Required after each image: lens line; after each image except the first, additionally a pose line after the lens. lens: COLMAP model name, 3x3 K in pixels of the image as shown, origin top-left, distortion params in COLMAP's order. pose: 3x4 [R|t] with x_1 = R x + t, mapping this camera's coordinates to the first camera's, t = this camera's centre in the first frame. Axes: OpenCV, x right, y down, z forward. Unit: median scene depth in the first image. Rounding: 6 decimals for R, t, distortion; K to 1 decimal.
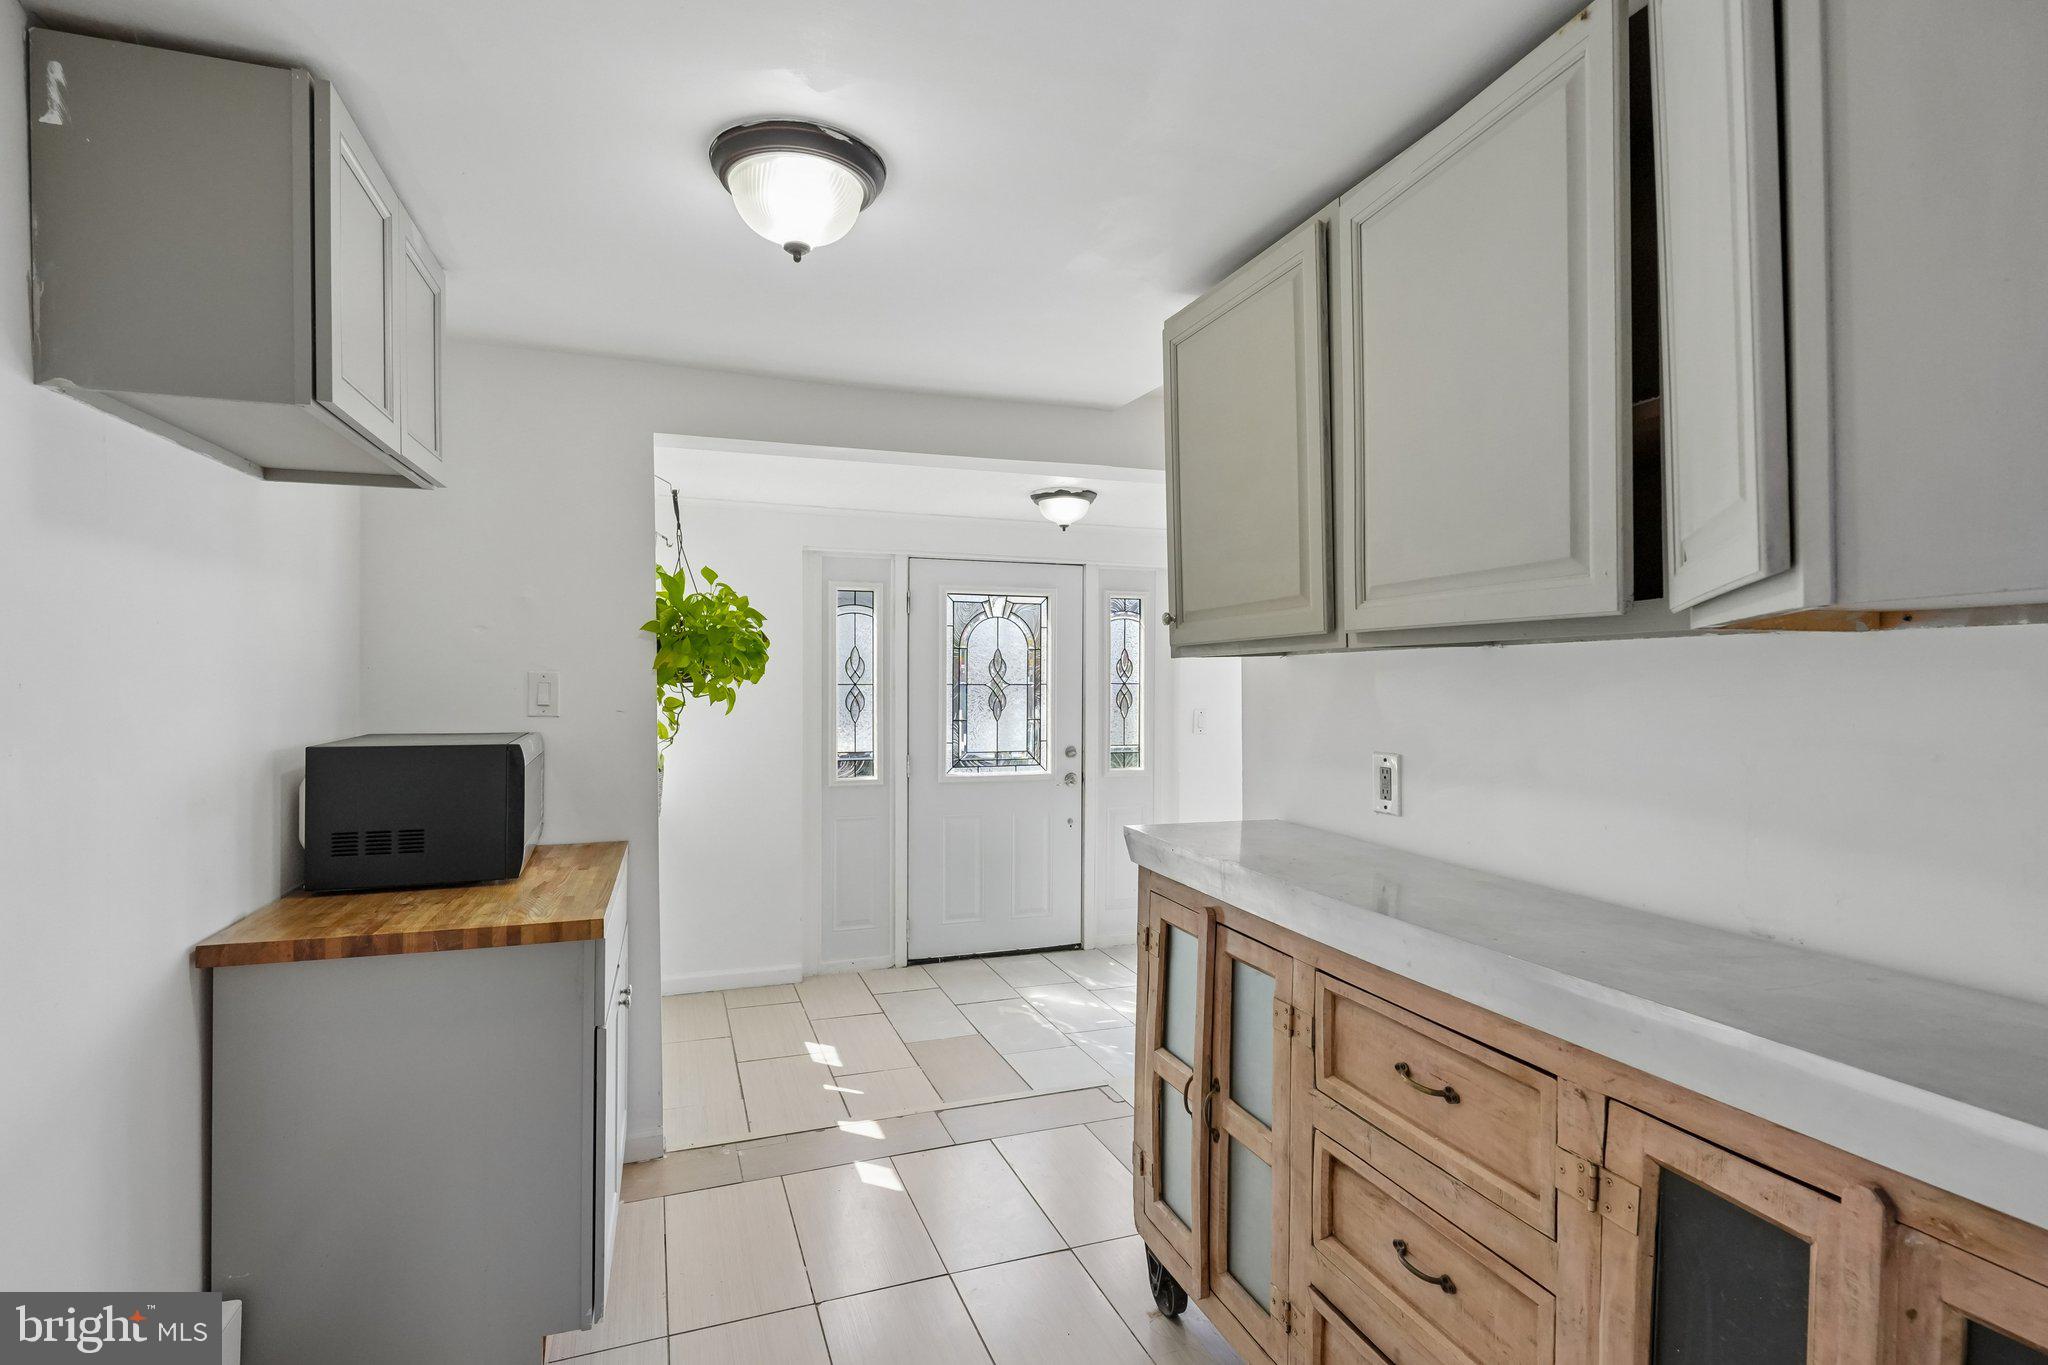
lens RADIAL K [[1004.1, 0, 1024.0], [0, 1004.1, 682.5], [0, 0, 1]] dist [-0.000079, -0.000024]
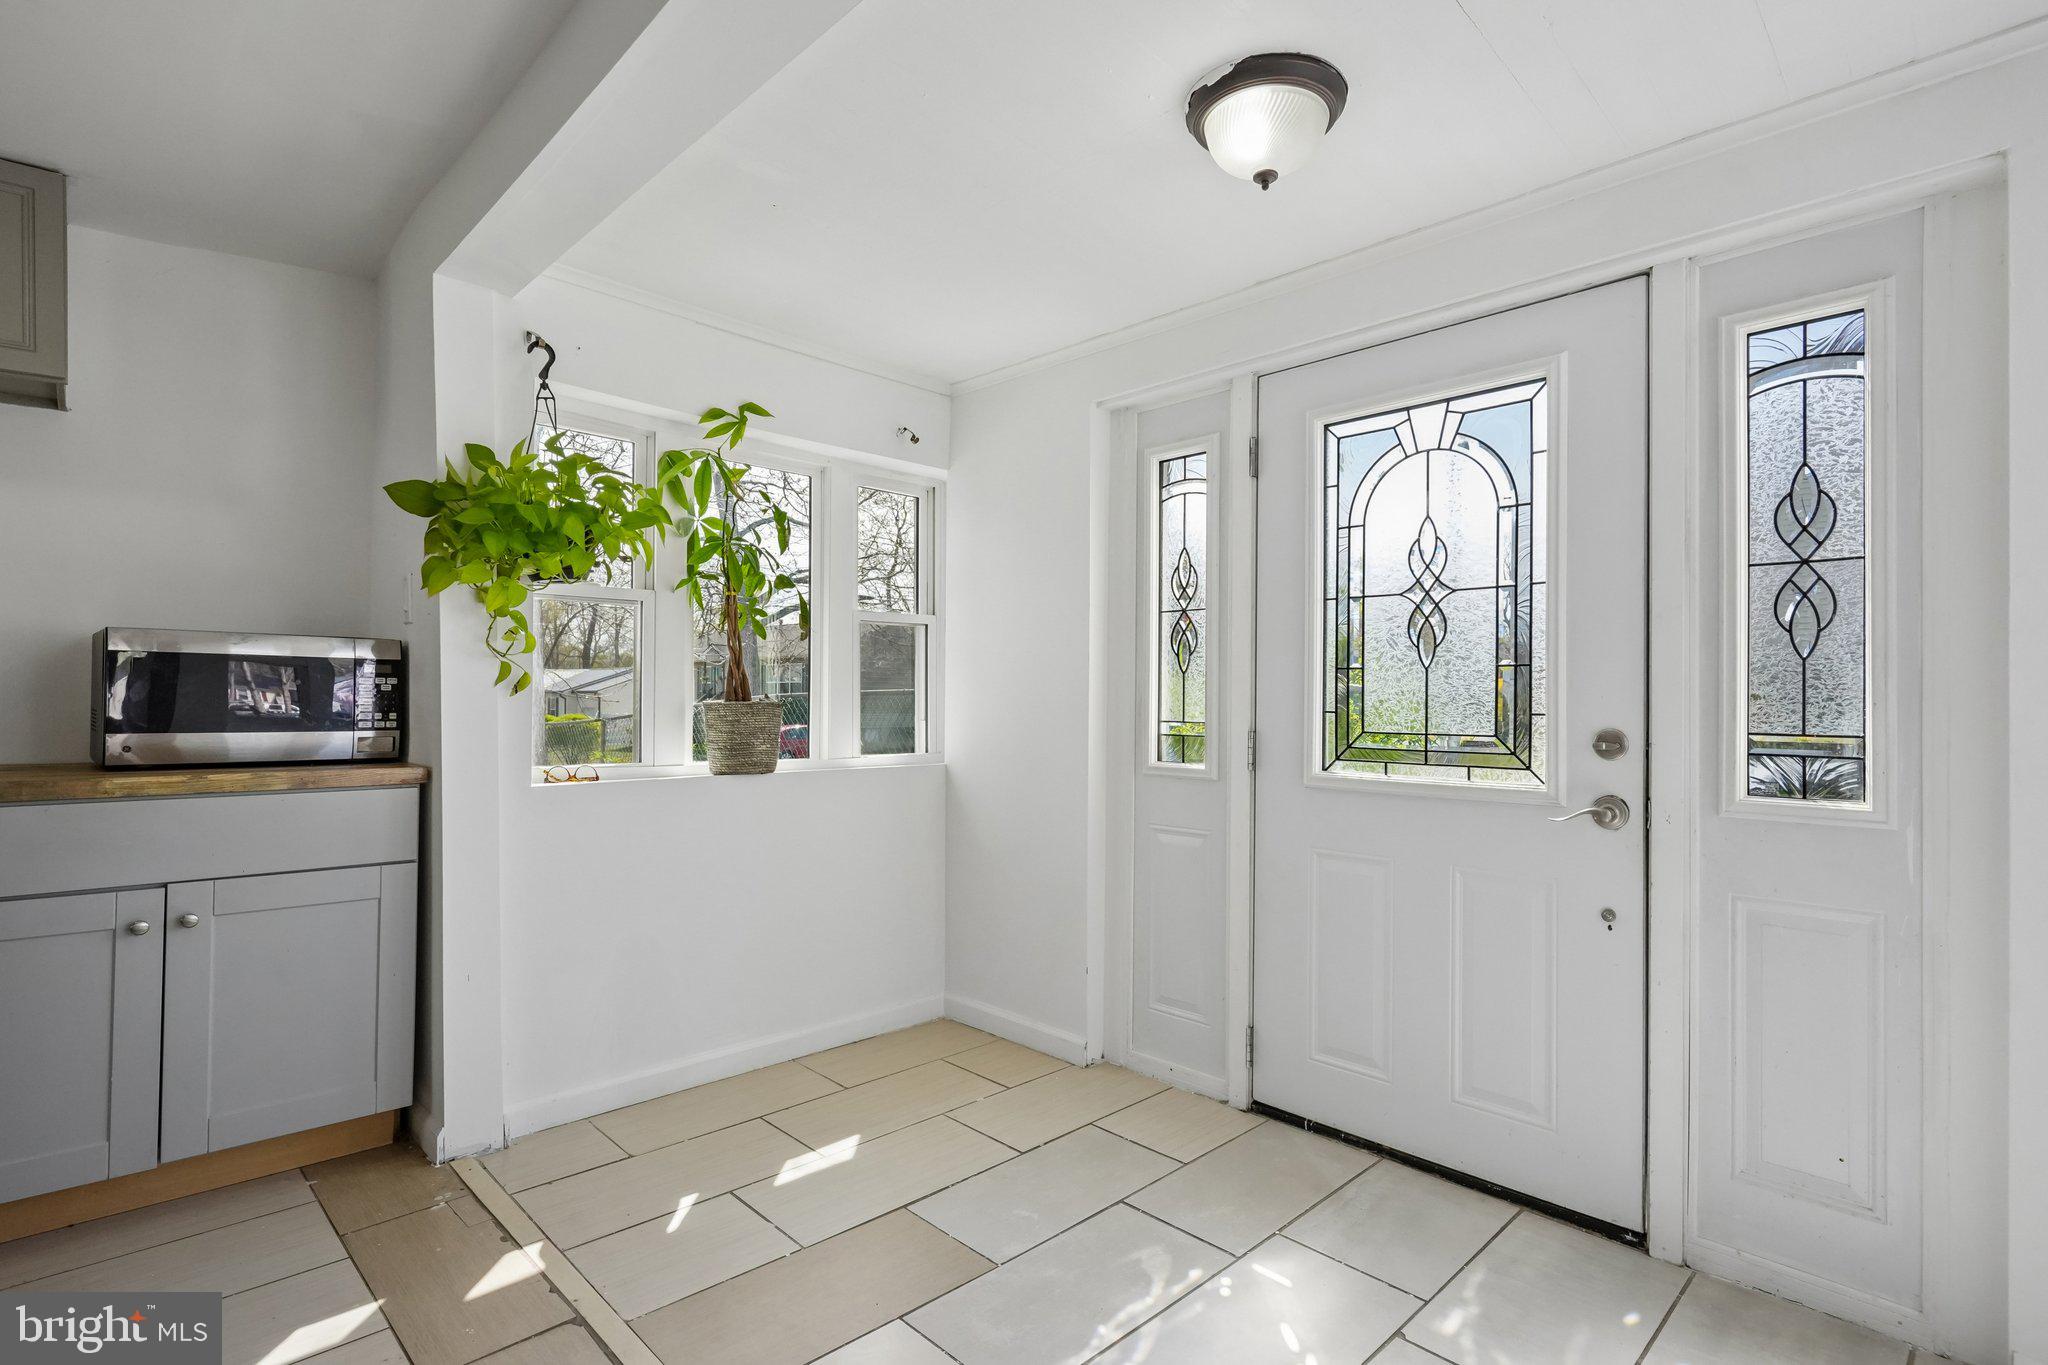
lens RADIAL K [[990.8, 0, 1012.3], [0, 990.8, 694.0], [0, 0, 1]] dist [0.002343, 0.000497]
pose [[0.407746, -0.007075, -0.913068, 0.334566], [-0.012504, 0.999833, -0.013331, 0.061184], [0.913010, 0.016852, 0.407589, 0.657705]]
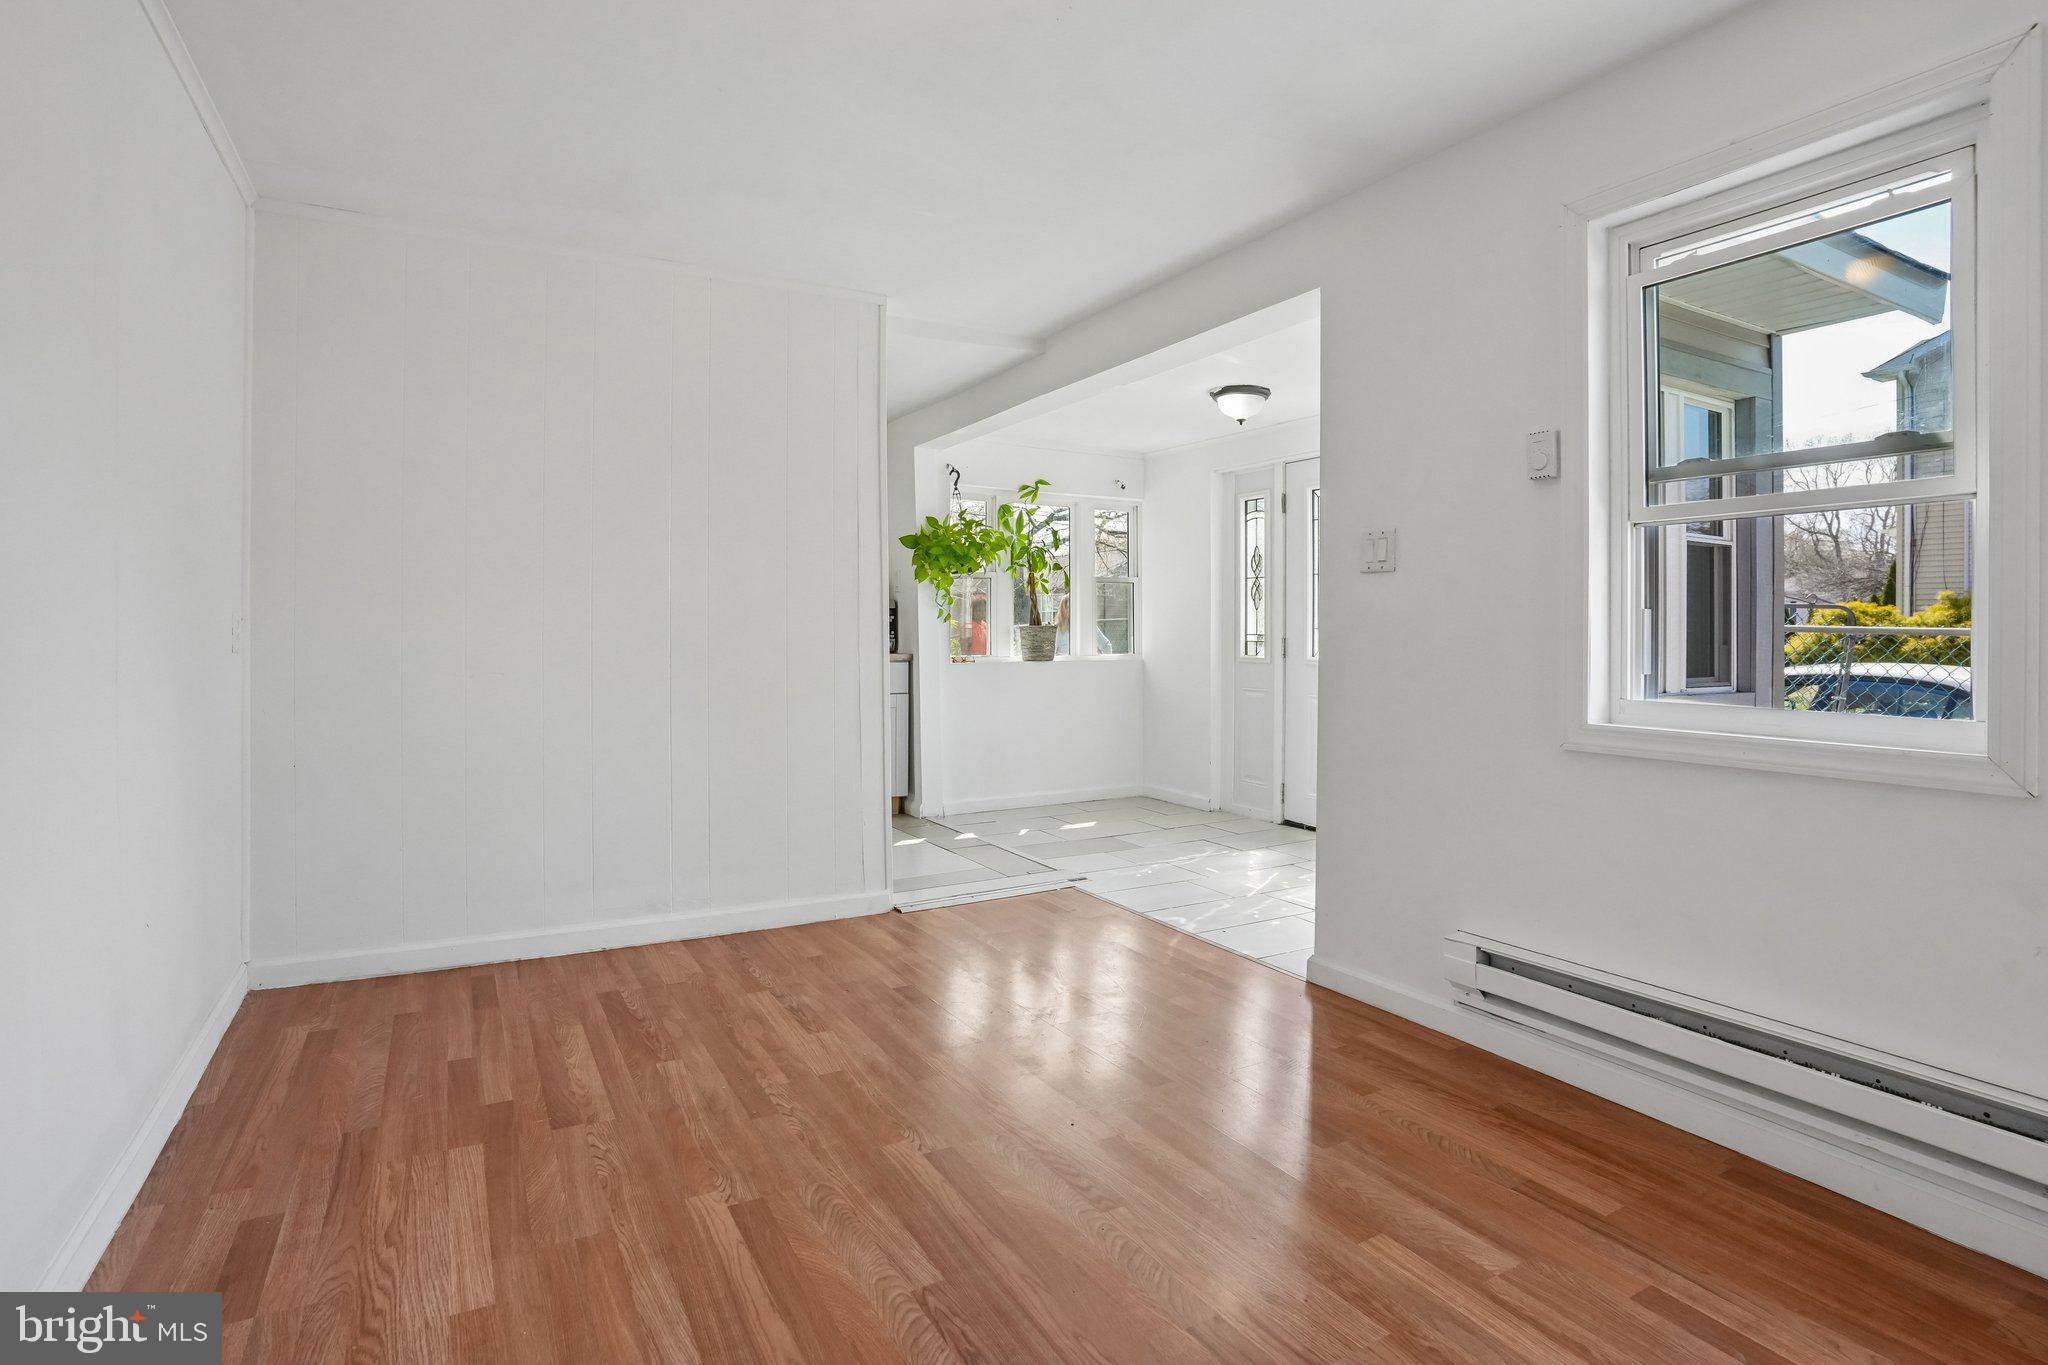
lens RADIAL K [[1008.0, 0, 1025.8], [0, 1008.0, 641.9], [0, 0, 1]] dist [-0.000887, -0.000018]
pose [[0.174658, 0.011964, -0.984557, 0.956606], [-0.007727, 0.999912, 0.010780, 0.067036], [0.984599, 0.005725, 0.174735, 0.518709]]
